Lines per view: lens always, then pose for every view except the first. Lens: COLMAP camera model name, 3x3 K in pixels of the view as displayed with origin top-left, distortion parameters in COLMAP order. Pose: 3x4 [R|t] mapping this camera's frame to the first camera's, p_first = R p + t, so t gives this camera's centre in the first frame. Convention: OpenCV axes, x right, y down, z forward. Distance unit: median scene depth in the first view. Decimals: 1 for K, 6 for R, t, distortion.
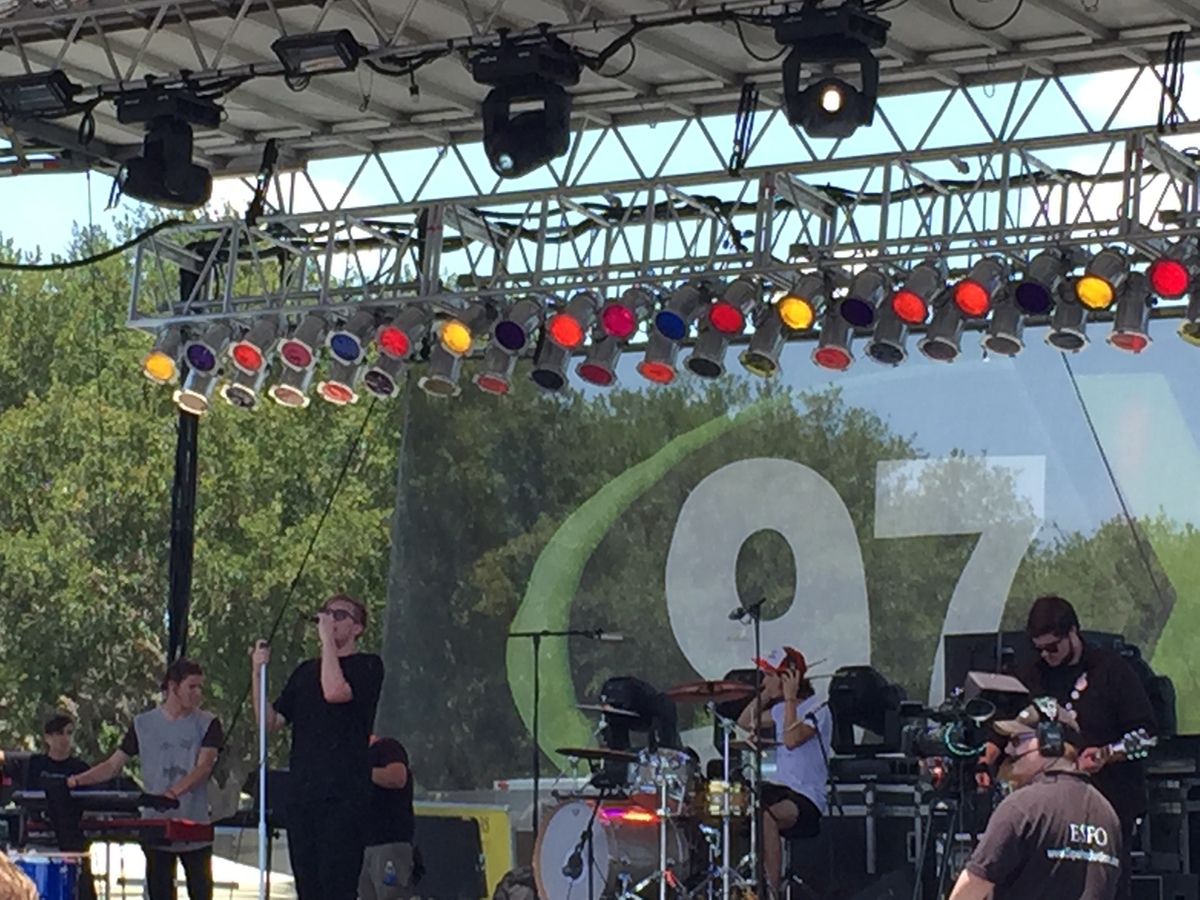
lens RADIAL K [[4285.8, 0, 600.0], [0, 4285.8, 450.0], [0, 0, 1]] dist [0.059566, 2.321681]
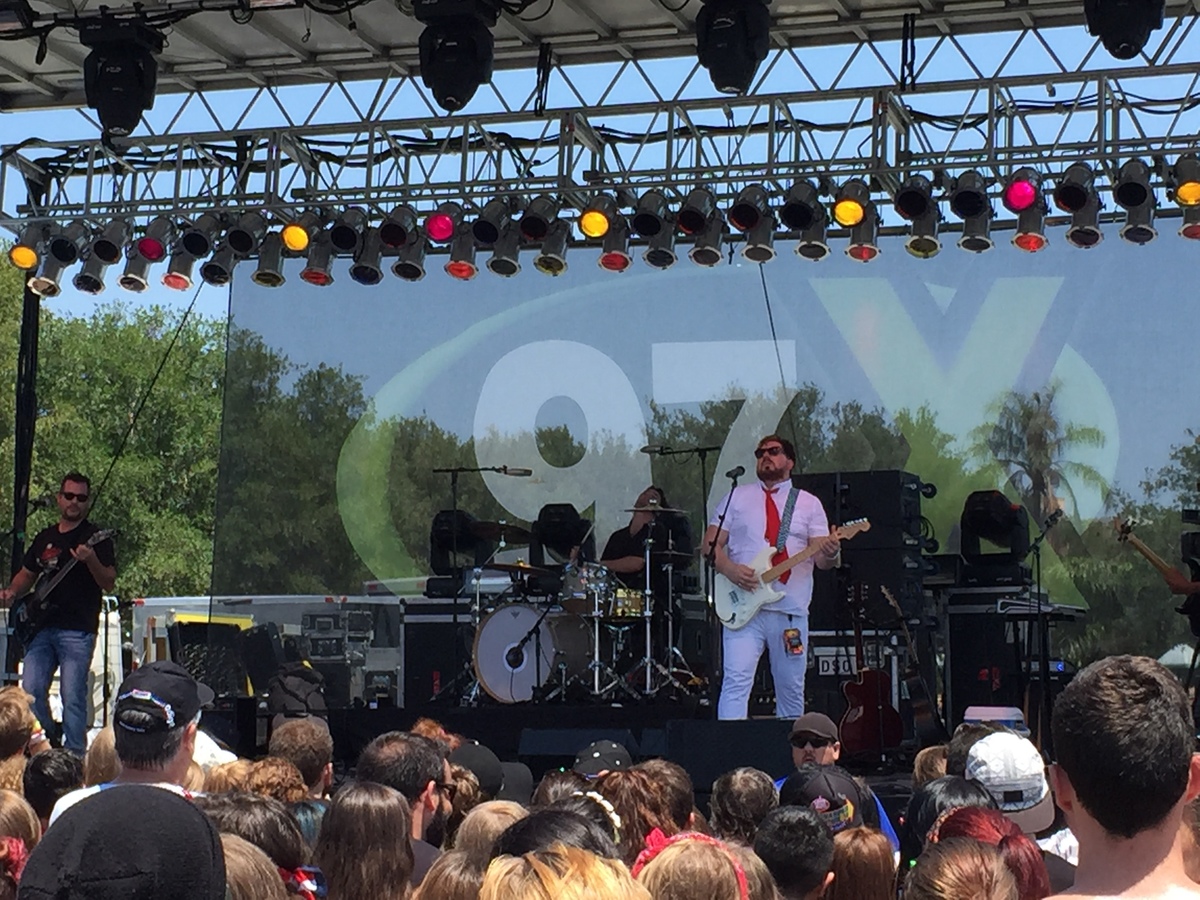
lens RADIAL K [[2975.7, 0, 600.0], [0, 2975.7, 450.0], [0, 0, 1]] dist [0.160740, 0.709978]
pose [[0.964956, 0.007181, 0.262312, -0.168253], [-0.014938, 0.999508, 0.027587, 0.009577], [-0.261985, -0.030539, 0.964589, 0.129685]]
